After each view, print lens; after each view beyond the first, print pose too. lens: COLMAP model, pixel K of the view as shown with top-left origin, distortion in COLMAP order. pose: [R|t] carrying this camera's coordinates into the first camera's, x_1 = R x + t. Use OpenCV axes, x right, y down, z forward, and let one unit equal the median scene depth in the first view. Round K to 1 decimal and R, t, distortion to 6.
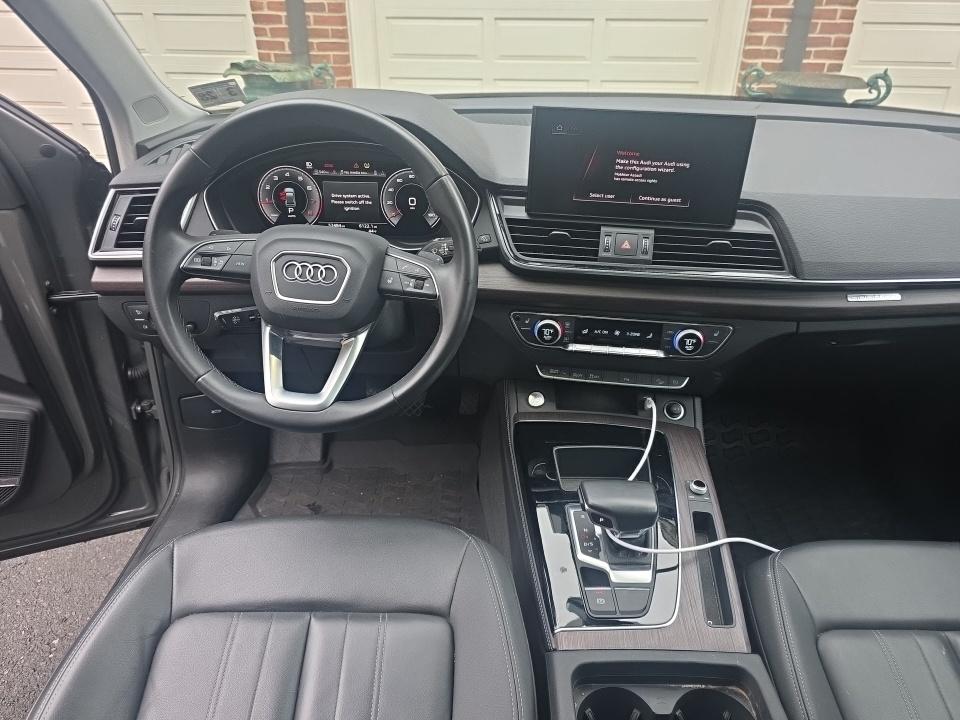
lens RADIAL K [[646.7, 0, 480.0], [0, 646.7, 360.0], [0, 0, 1]] dist [0.027244, -0.027135]
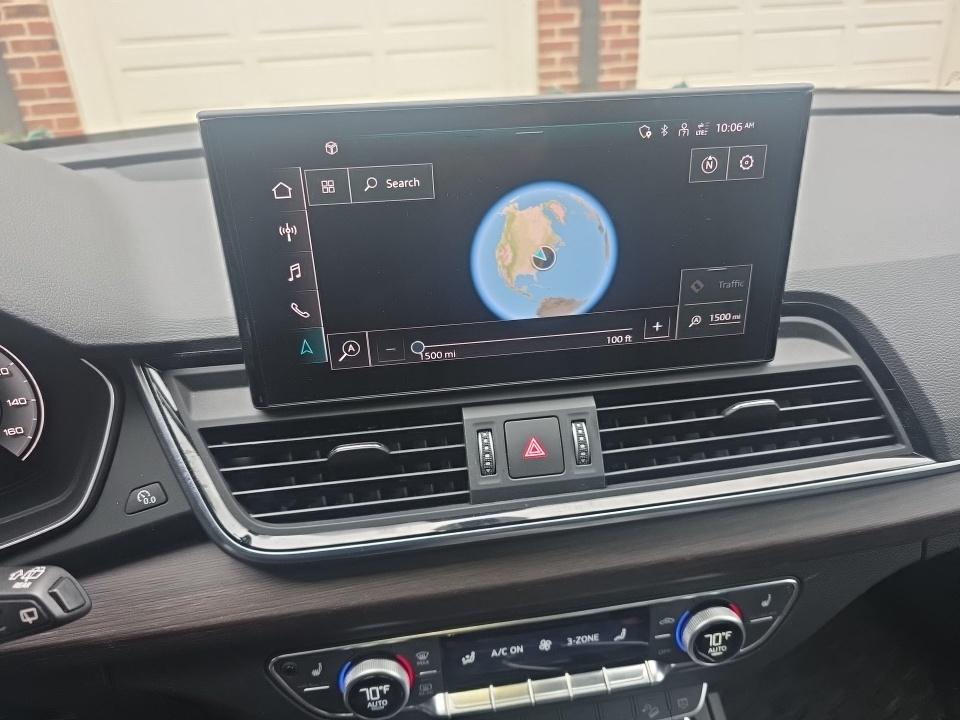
lens RADIAL K [[641.8, 0, 477.9], [0, 641.8, 373.7], [0, 0, 1]] dist [0.089729, -0.156860]
pose [[0.955376, -0.177388, 0.236200, 0.108240], [0.187318, 0.982094, -0.020096, -0.214428], [-0.228405, 0.063444, 0.971497, 0.617844]]
